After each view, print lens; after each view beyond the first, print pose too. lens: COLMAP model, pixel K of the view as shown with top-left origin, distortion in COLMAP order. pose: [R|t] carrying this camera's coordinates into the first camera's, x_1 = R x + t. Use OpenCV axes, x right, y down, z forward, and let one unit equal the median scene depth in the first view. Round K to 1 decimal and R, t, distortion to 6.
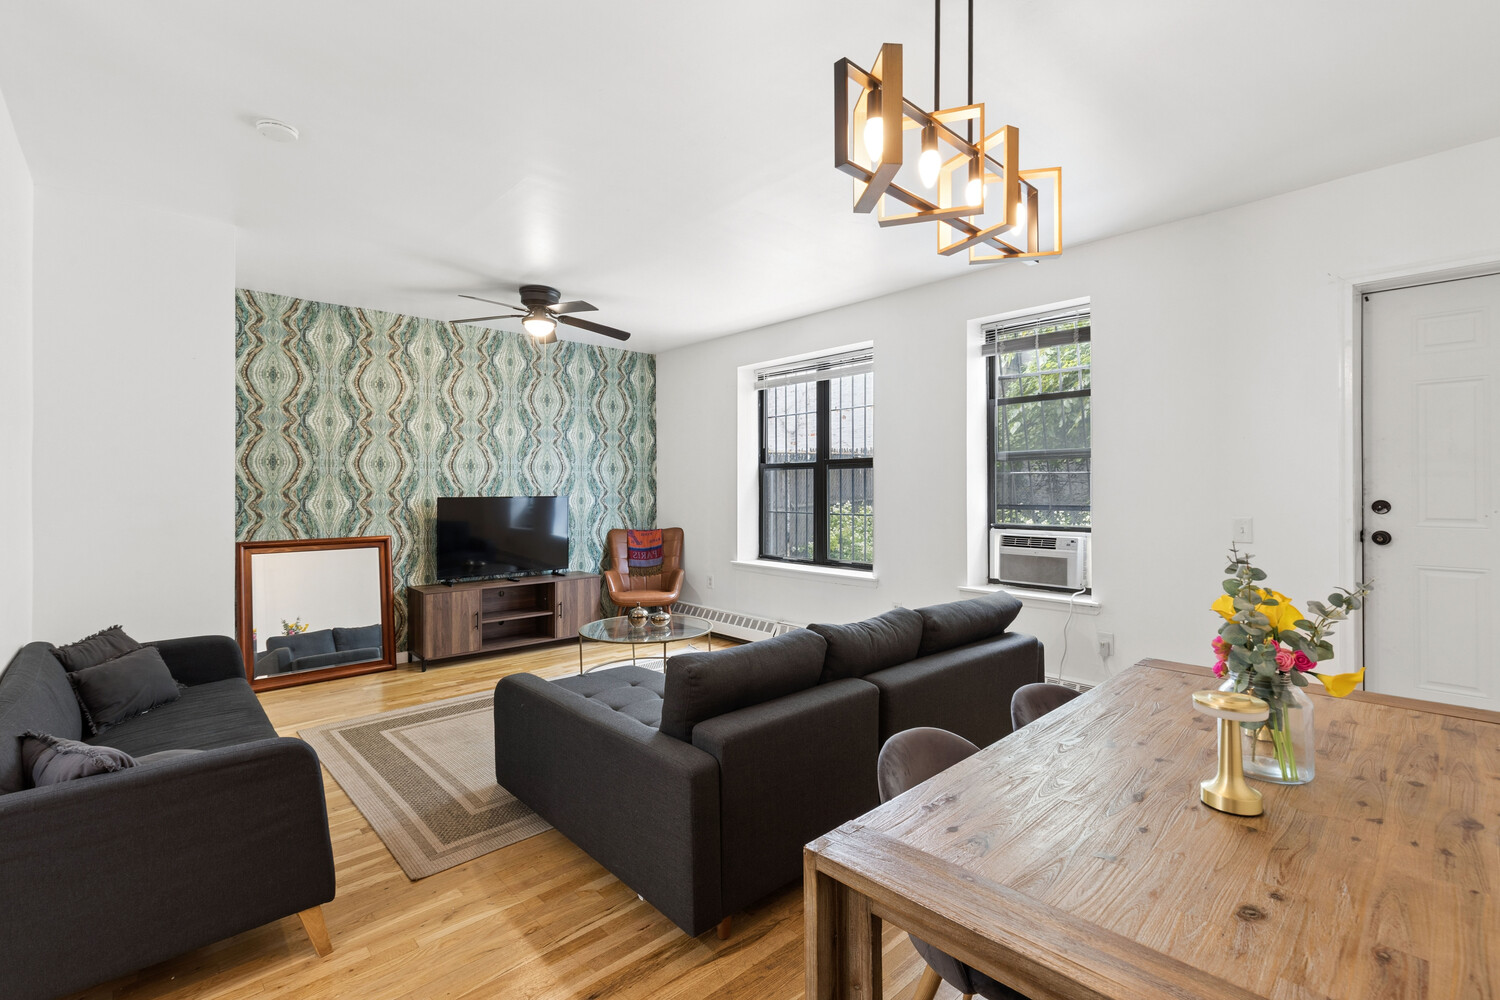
lens RADIAL K [[684.2, 0, 781.0], [0, 684.2, 489.5], [0, 0, 1]] dist [0.003258, -0.001361]
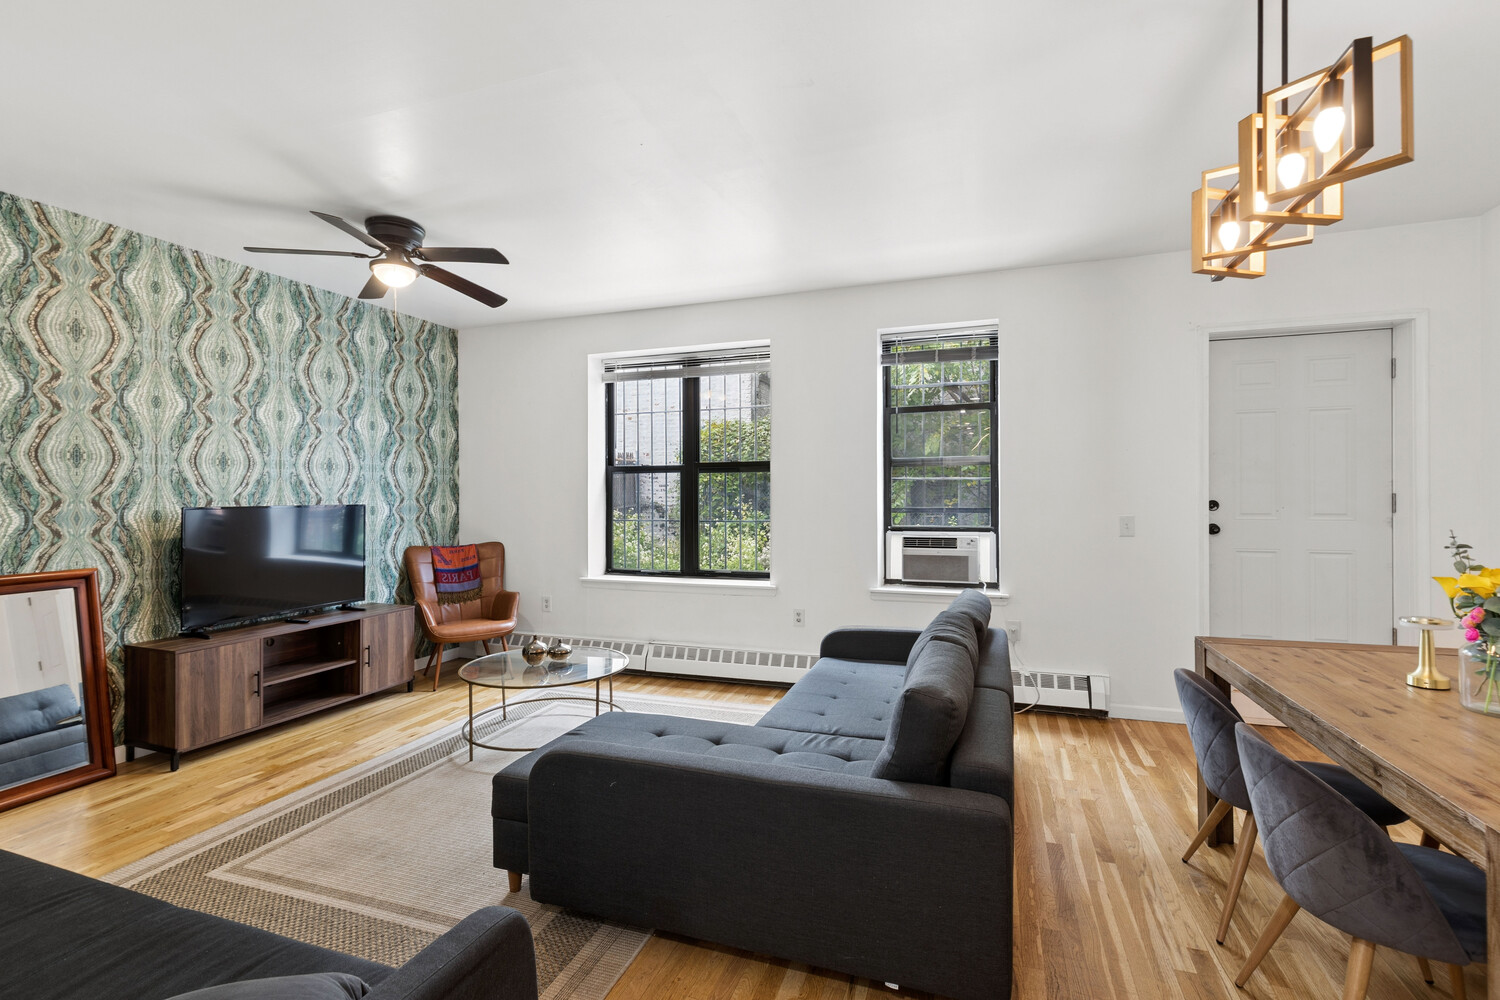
lens RADIAL K [[684.2, 0, 755.3], [0, 684.2, 499.3], [0, 0, 1]] dist [0.003258, -0.001361]
pose [[0.889340, -0.005397, 0.457214, -0.305804], [0.004248, 0.999985, 0.003541, 0.003269], [-0.457226, -0.001207, 0.889350, 0.145338]]
